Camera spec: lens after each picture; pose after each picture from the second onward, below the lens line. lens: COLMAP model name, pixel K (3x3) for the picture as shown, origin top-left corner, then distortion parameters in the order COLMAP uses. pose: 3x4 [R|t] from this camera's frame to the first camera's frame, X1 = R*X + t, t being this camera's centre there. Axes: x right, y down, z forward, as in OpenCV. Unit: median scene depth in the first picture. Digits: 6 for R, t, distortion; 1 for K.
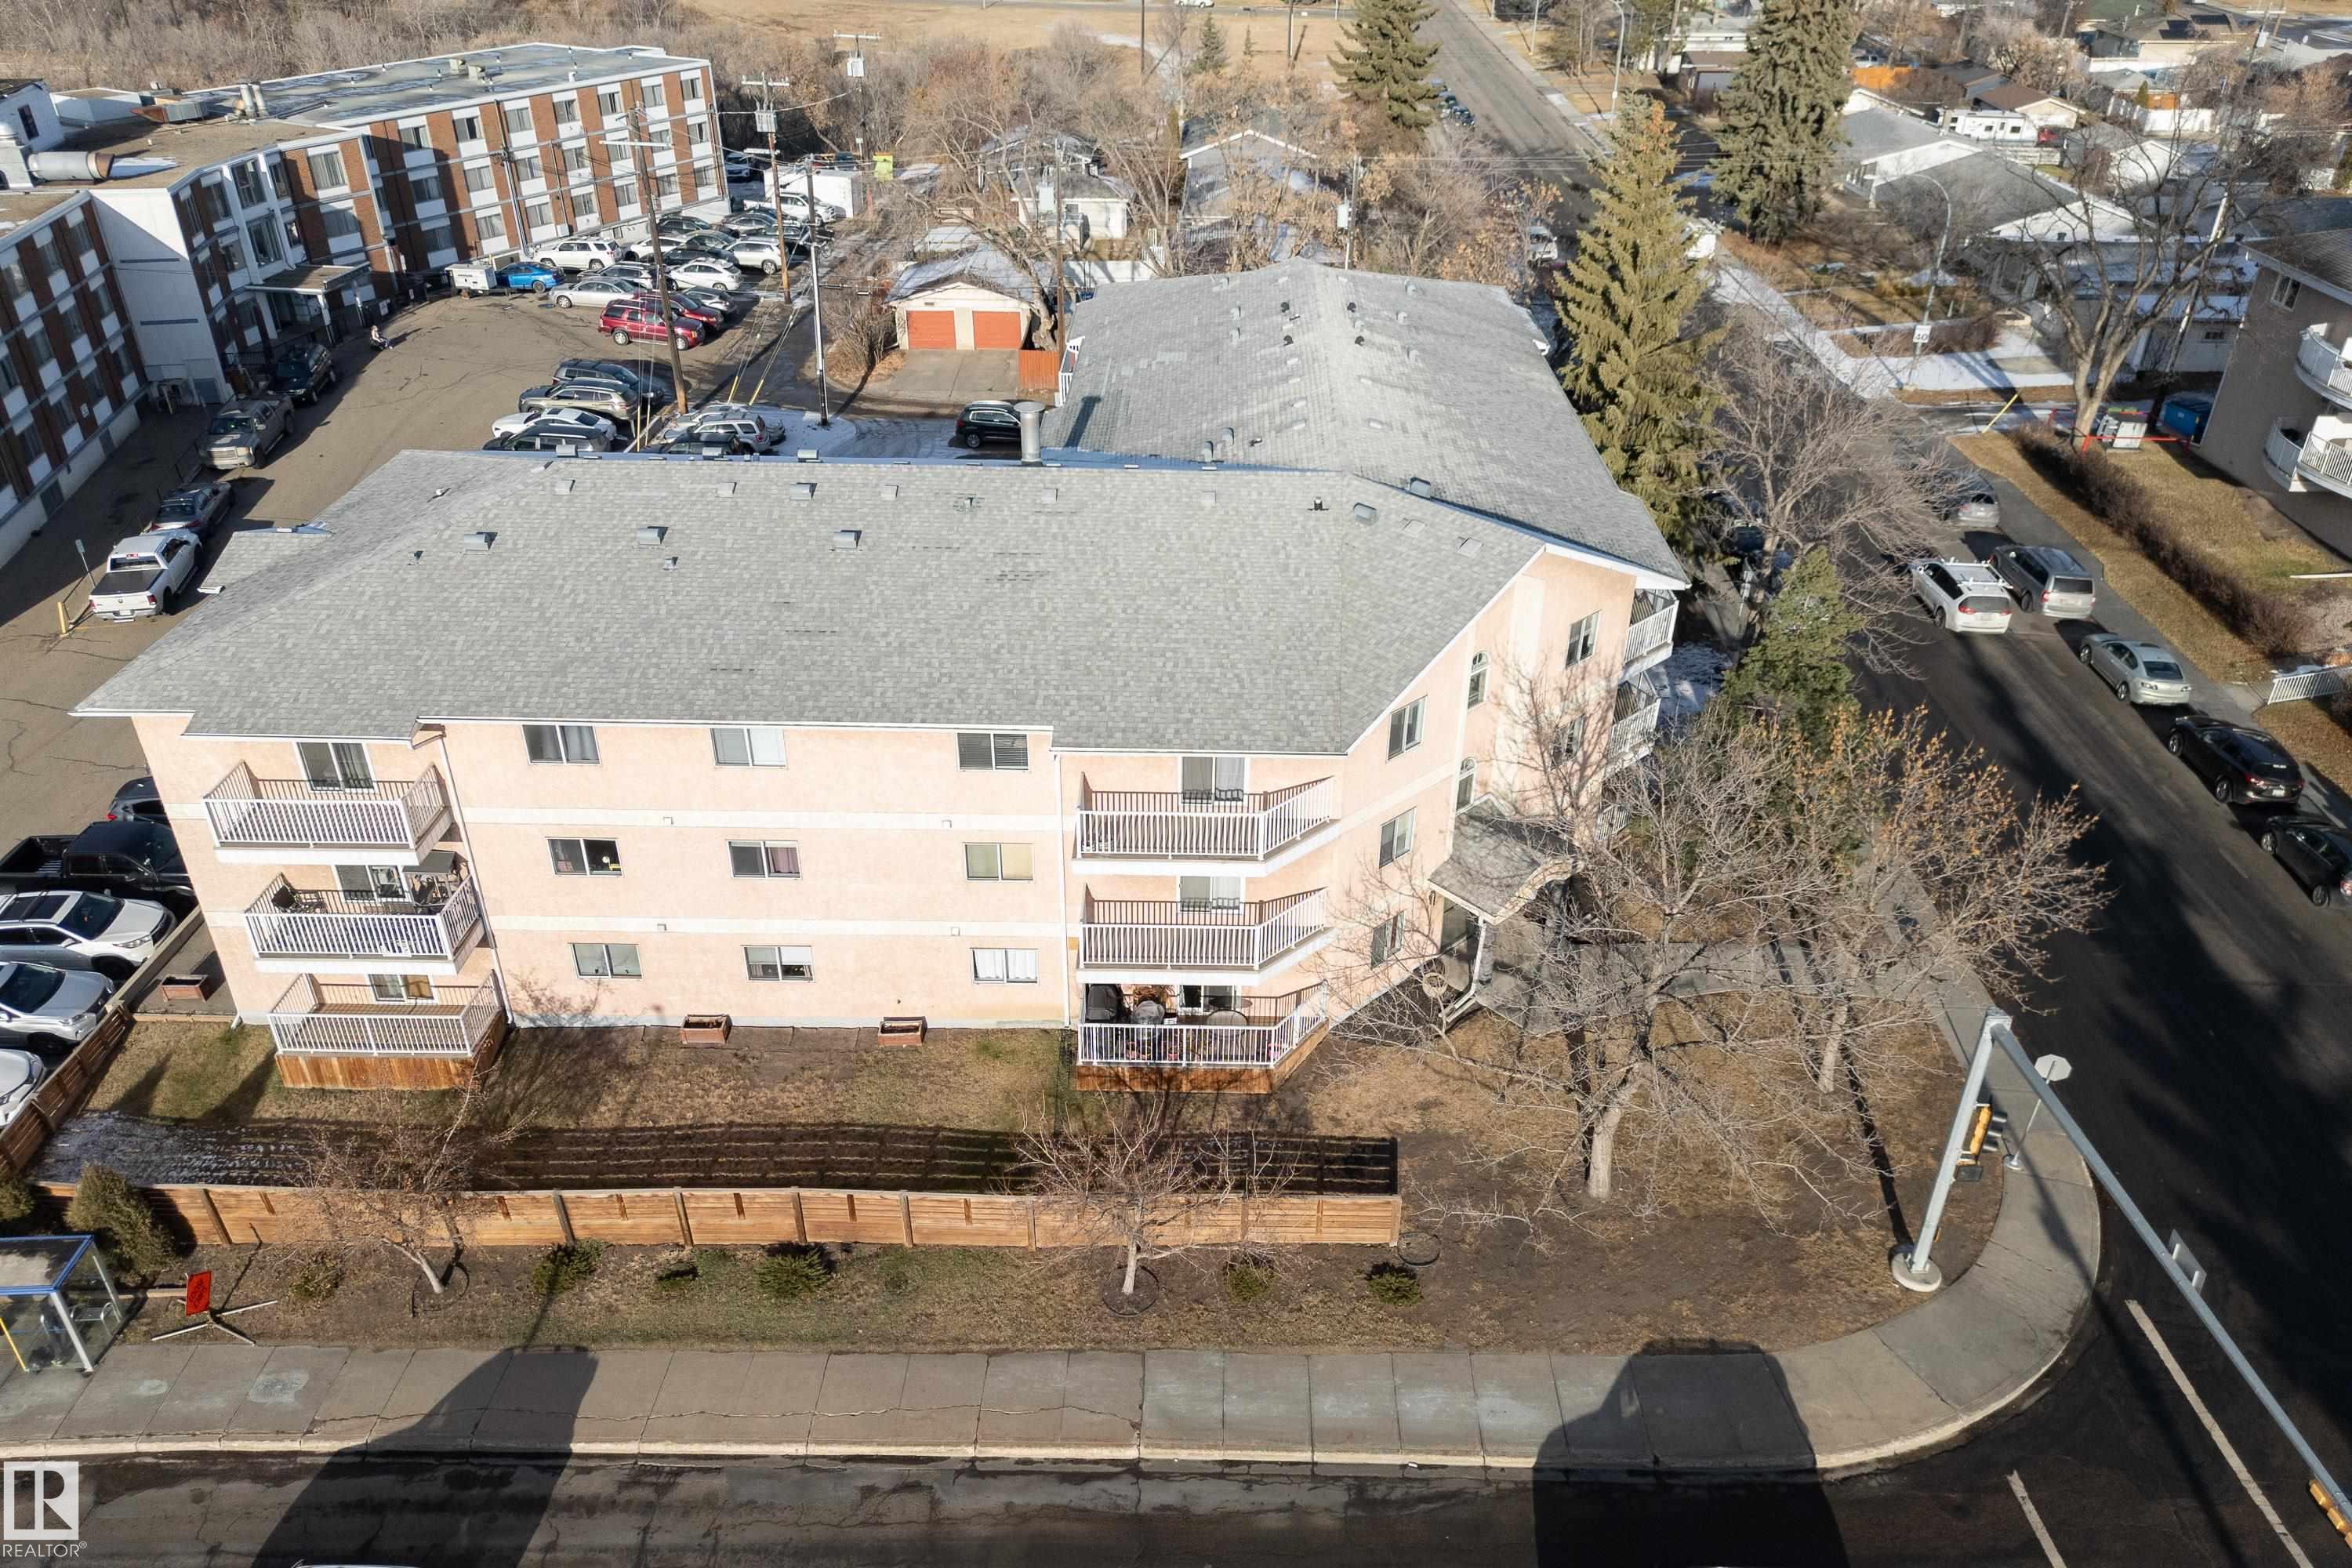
lens RADIAL K [[1643.5, 0, 1176.0], [0, 1643.5, 784.0], [0, 0, 1]] dist [0.050913, -0.044330]
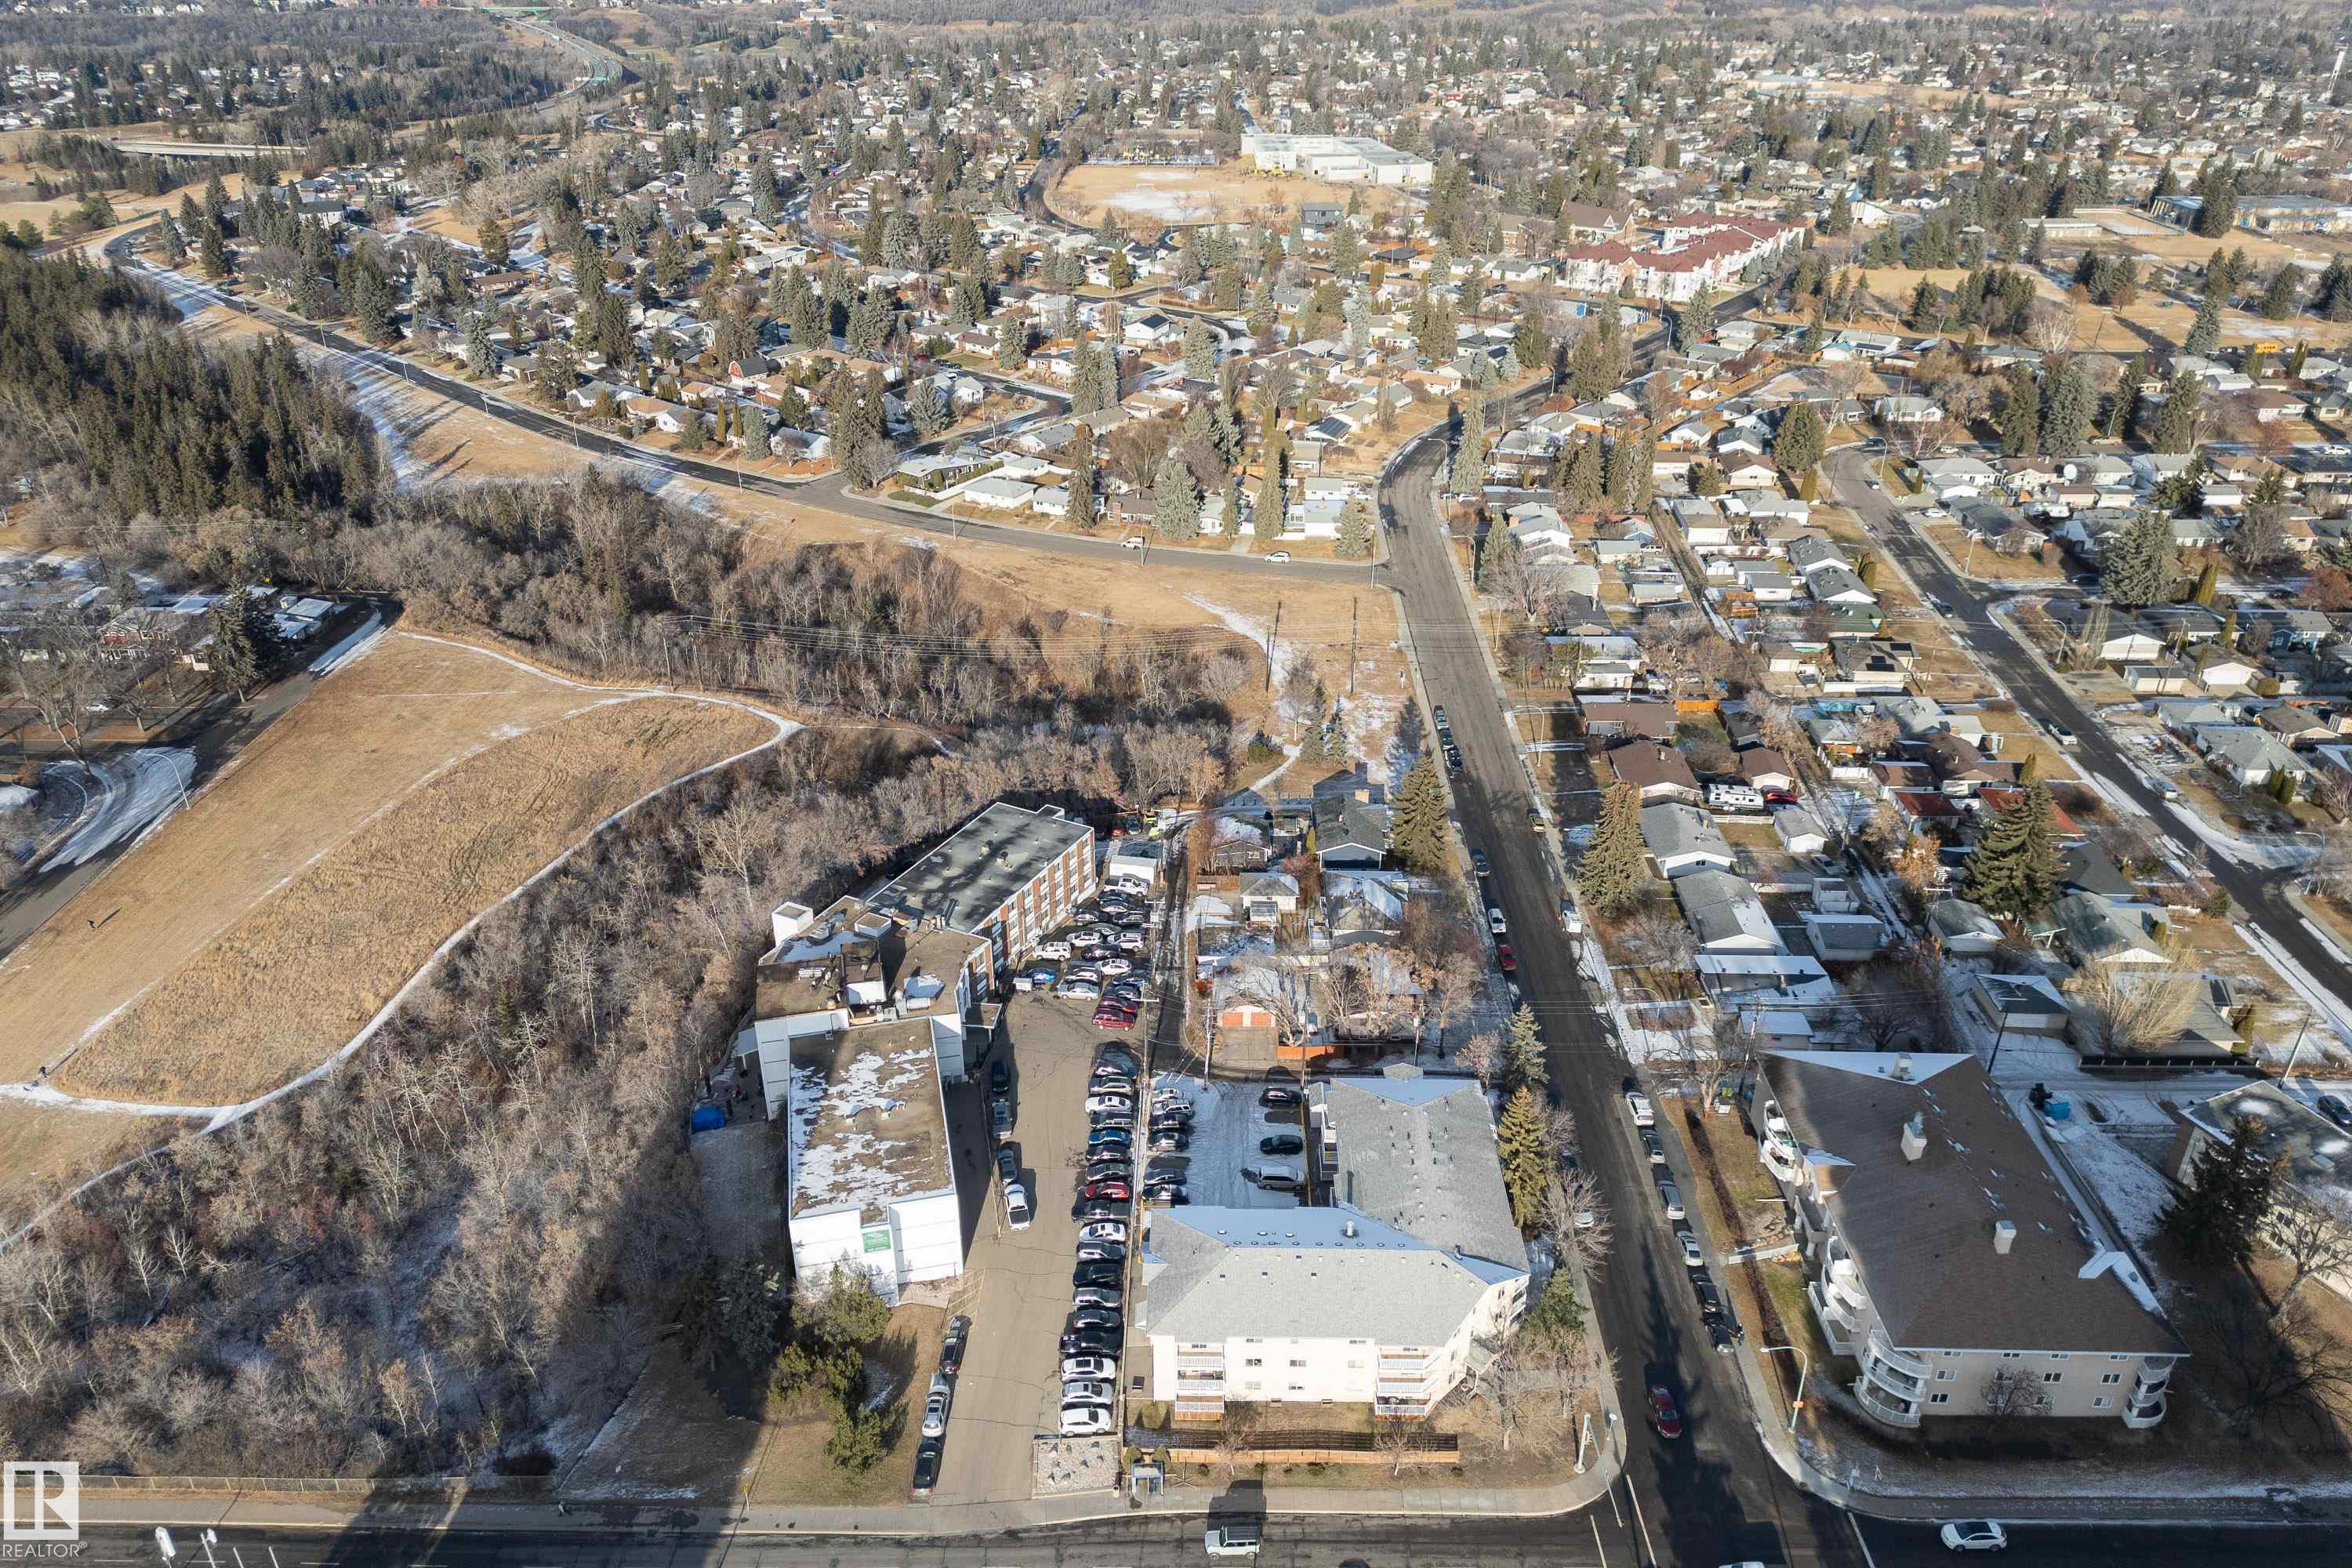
lens RADIAL K [[1643.5, 0, 1176.0], [0, 1643.5, 784.0], [0, 0, 1]] dist [0.050913, -0.044330]
pose [[0.999964, -0.008104, 0.002542, -0.476655], [0.008200, 0.999159, -0.040166, -1.053424], [-0.002215, 0.040185, 0.999190, -2.696958]]
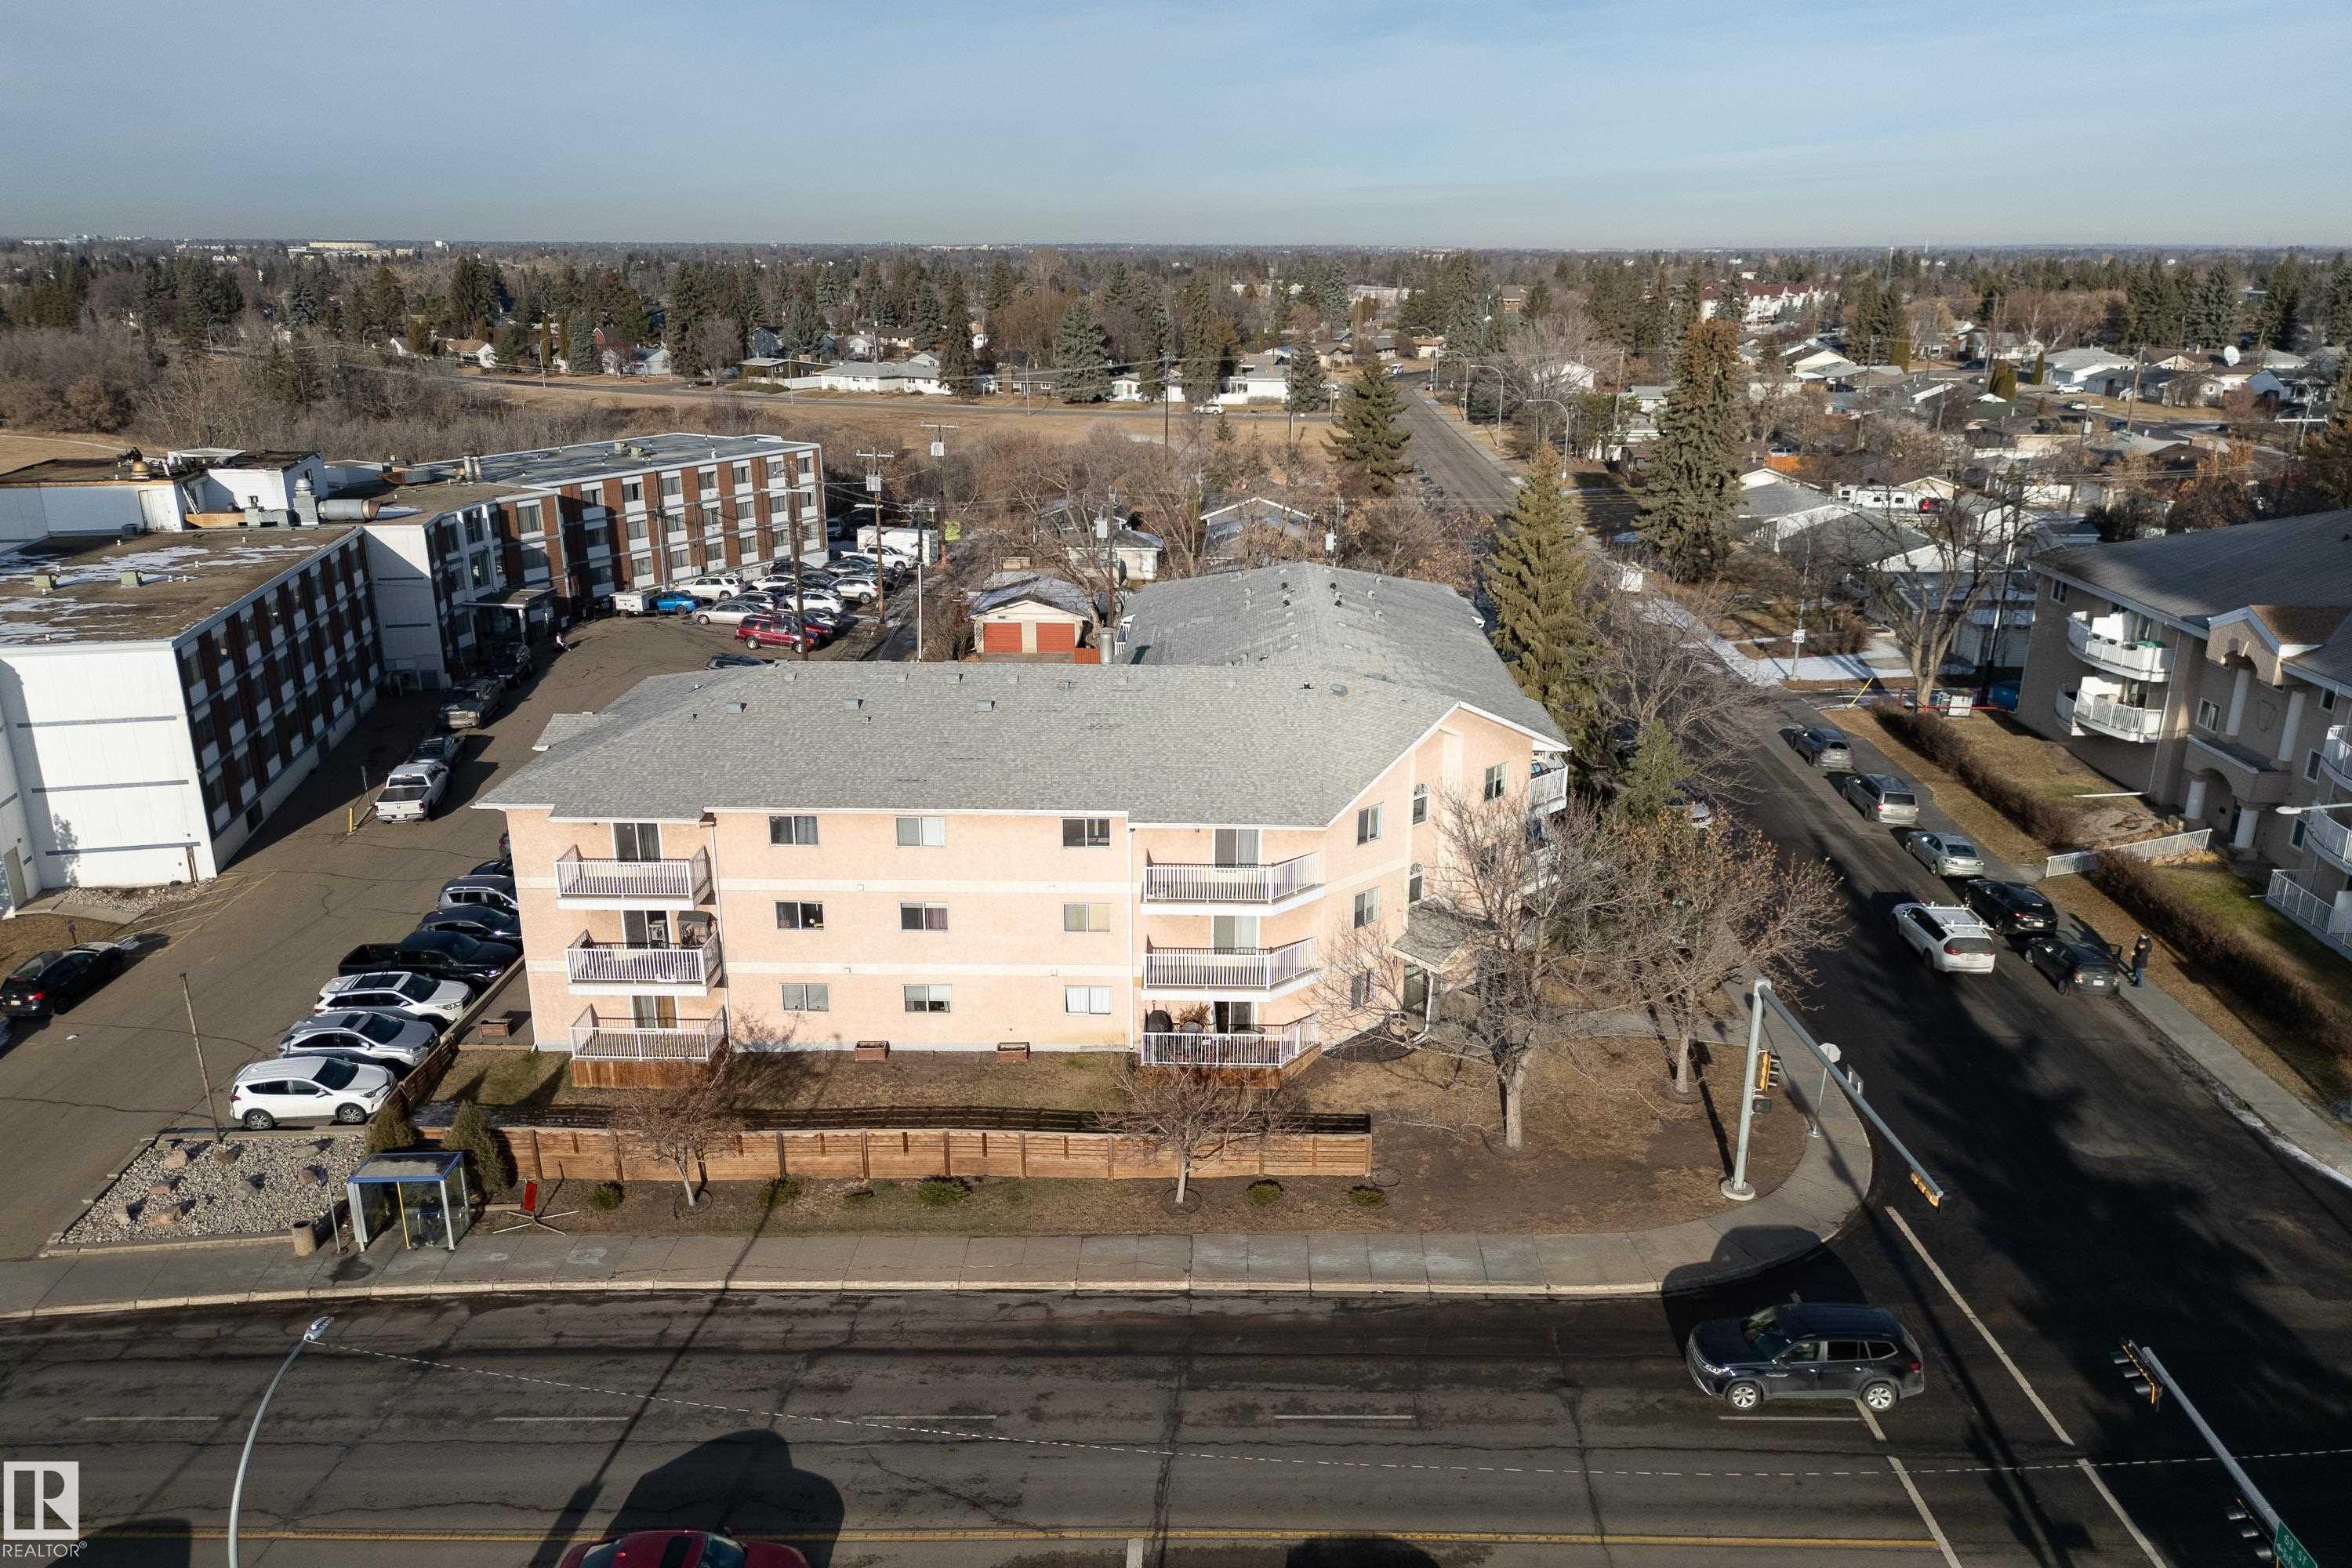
lens RADIAL K [[1643.5, 0, 1176.0], [0, 1643.5, 784.0], [0, 0, 1]] dist [0.050913, -0.044330]
pose [[0.999971, -0.000641, -0.007619, -0.016828], [-0.001066, 0.975053, -0.221971, 0.217152], [0.007571, 0.221973, 0.975024, -0.364013]]
